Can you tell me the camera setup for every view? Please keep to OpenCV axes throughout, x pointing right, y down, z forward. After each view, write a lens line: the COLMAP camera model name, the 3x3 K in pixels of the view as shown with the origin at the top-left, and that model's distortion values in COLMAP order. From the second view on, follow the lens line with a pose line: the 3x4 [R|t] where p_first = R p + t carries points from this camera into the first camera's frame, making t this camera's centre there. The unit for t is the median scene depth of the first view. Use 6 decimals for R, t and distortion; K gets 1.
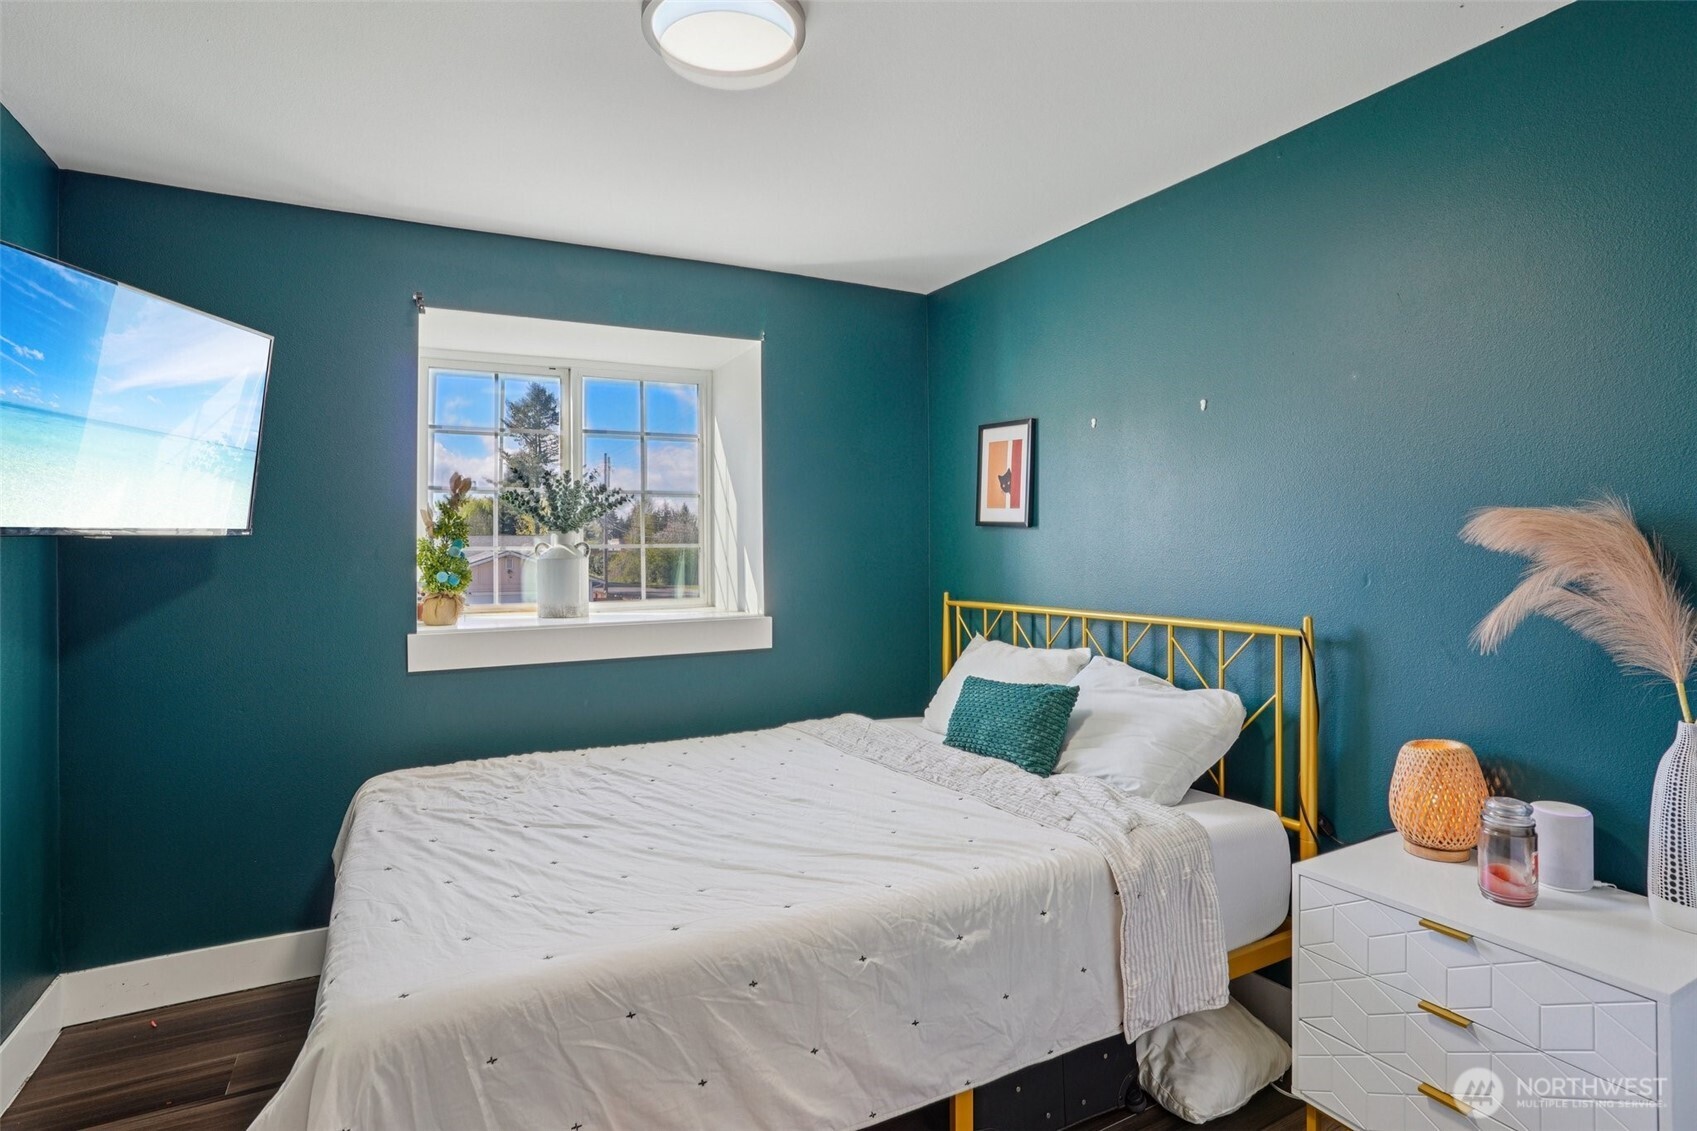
lens RADIAL K [[829.2, 0, 840.5], [0, 829.2, 556.6], [0, 0, 1]] dist [-0.046289, 0.001945]
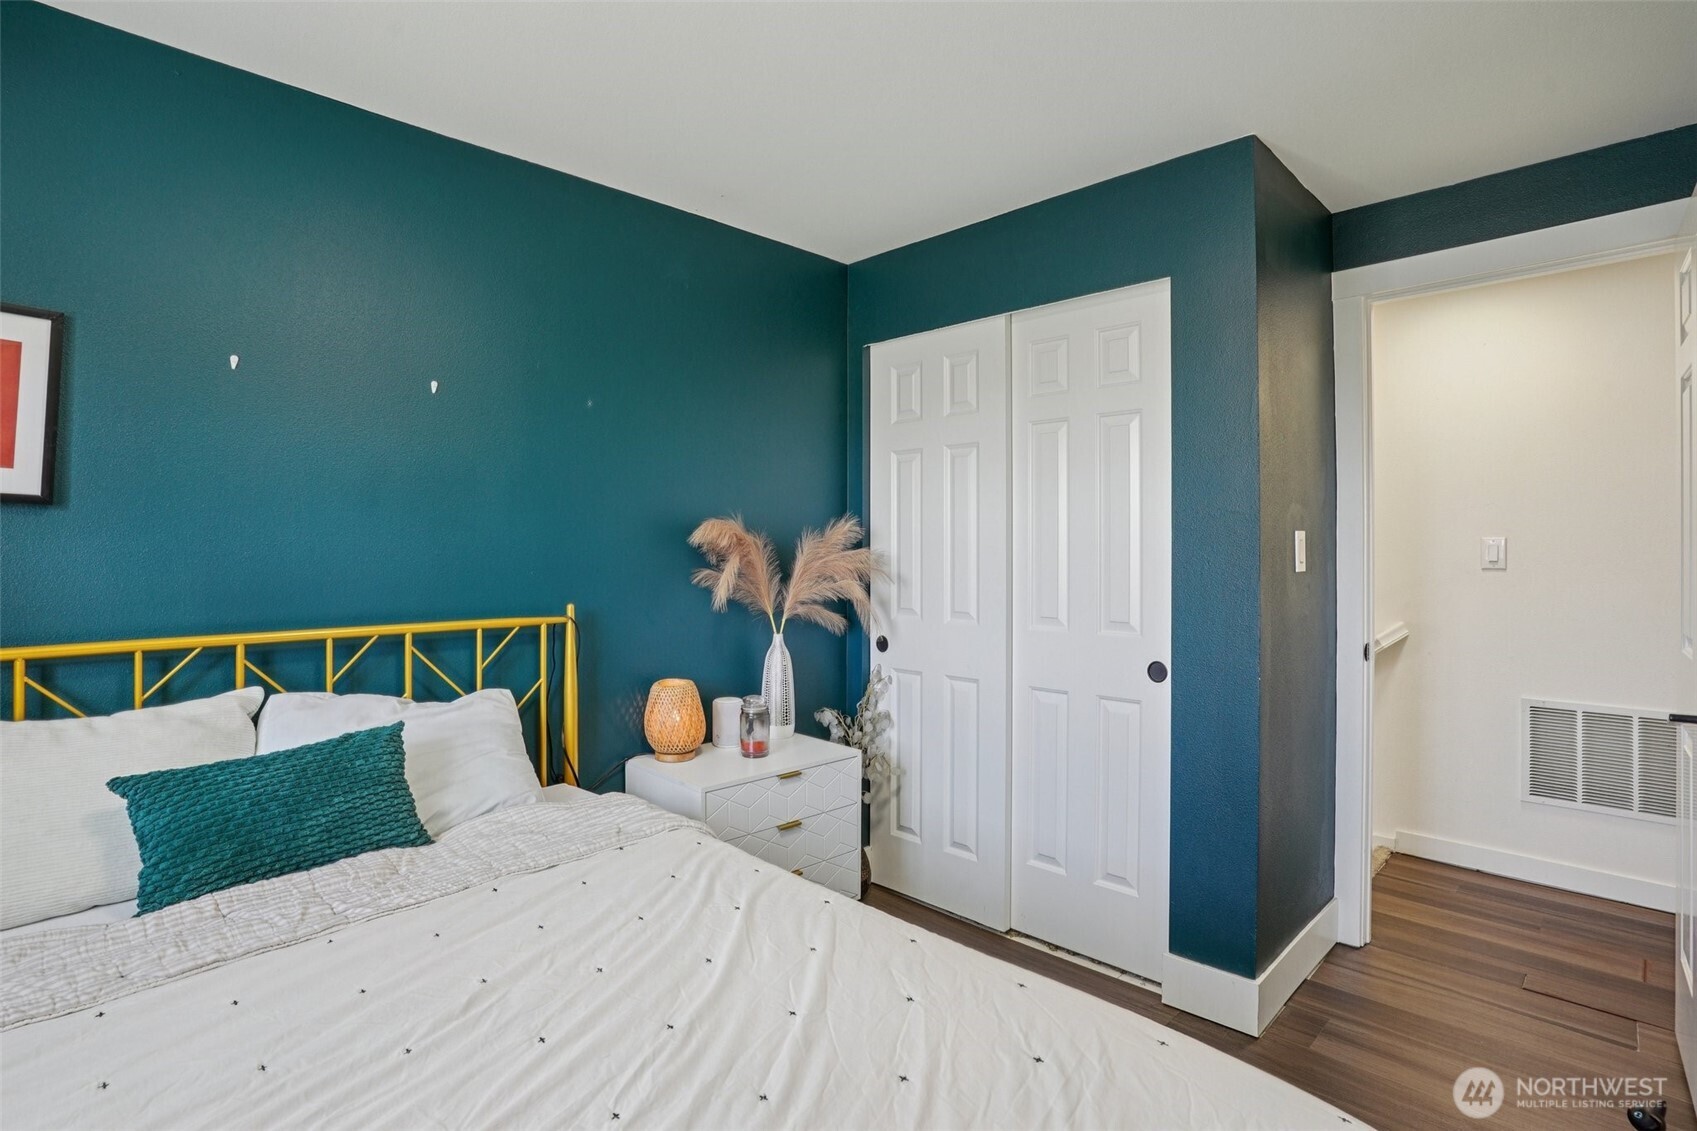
lens RADIAL K [[829.2, 0, 841.5], [0, 829.2, 556.1], [0, 0, 1]] dist [-0.046289, 0.001945]
pose [[-0.253022, -0.017950, 0.967294, -0.610186], [0.000202, 0.999827, 0.018606, -0.016772], [-0.967460, 0.004903, -0.252975, 0.857141]]
